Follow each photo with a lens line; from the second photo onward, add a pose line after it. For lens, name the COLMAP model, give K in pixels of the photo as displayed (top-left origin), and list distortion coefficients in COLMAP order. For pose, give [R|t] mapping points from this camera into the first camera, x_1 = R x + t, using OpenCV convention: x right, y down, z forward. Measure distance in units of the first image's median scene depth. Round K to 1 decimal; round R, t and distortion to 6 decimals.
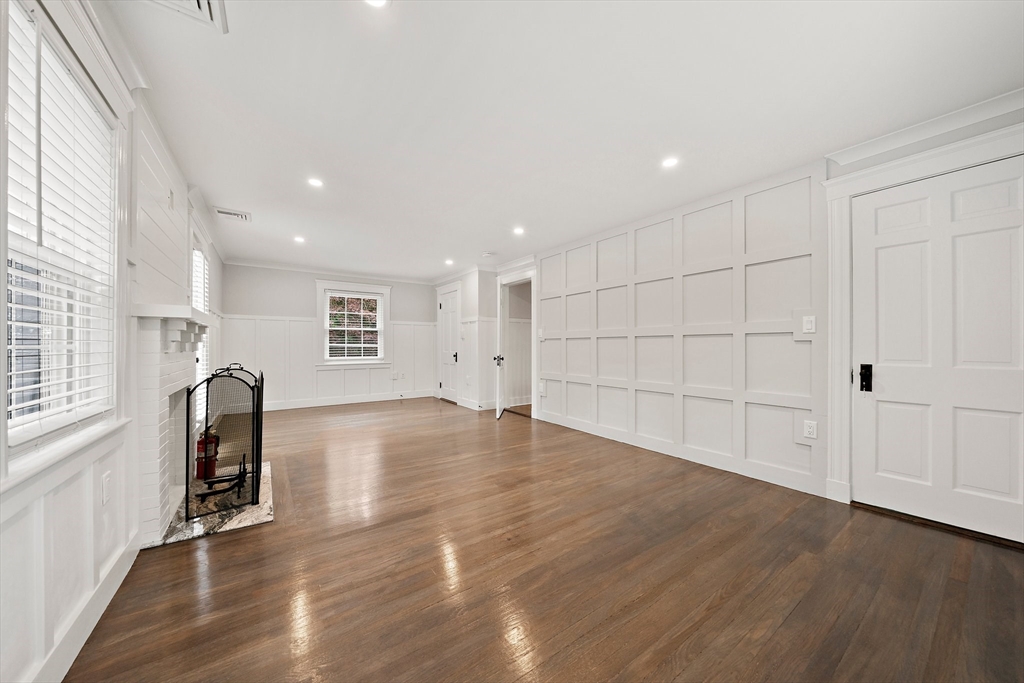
lens RADIAL K [[361.7, 0, 516.7], [0, 361.7, 344.3], [0, 0, 1]] dist [0.001938, -0.000217]
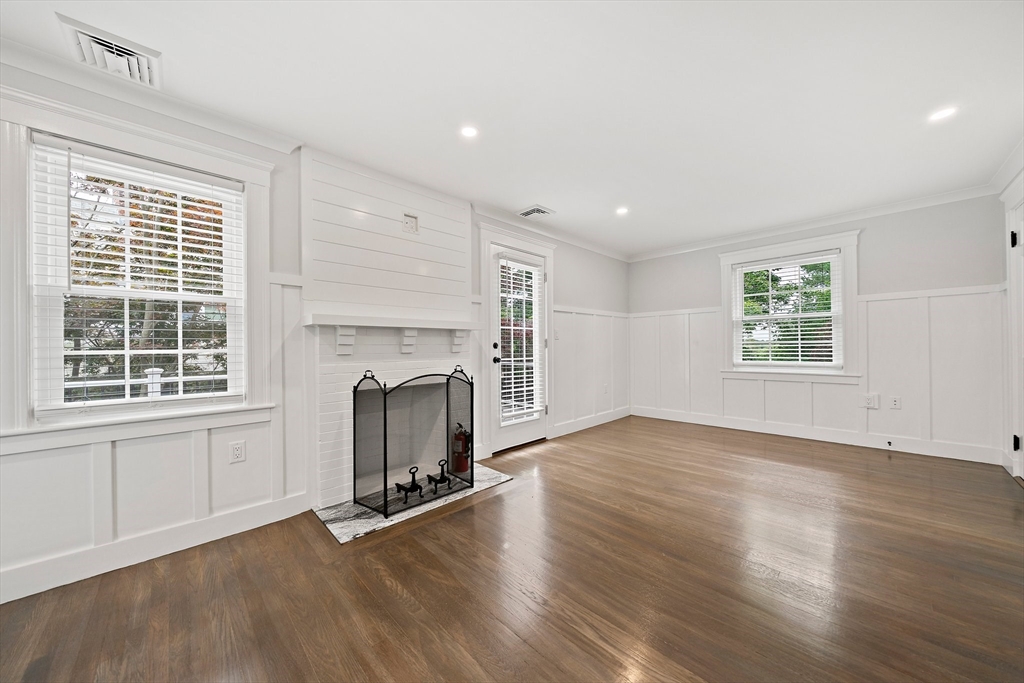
lens RADIAL K [[361.7, 0, 510.6], [0, 361.7, 347.4], [0, 0, 1]] dist [0.001938, -0.000217]
pose [[0.158820, -0.003565, -0.987301, 0.095696], [0.015437, 0.999880, -0.001128, 0.003492], [0.987187, -0.015061, 0.158856, 0.442638]]
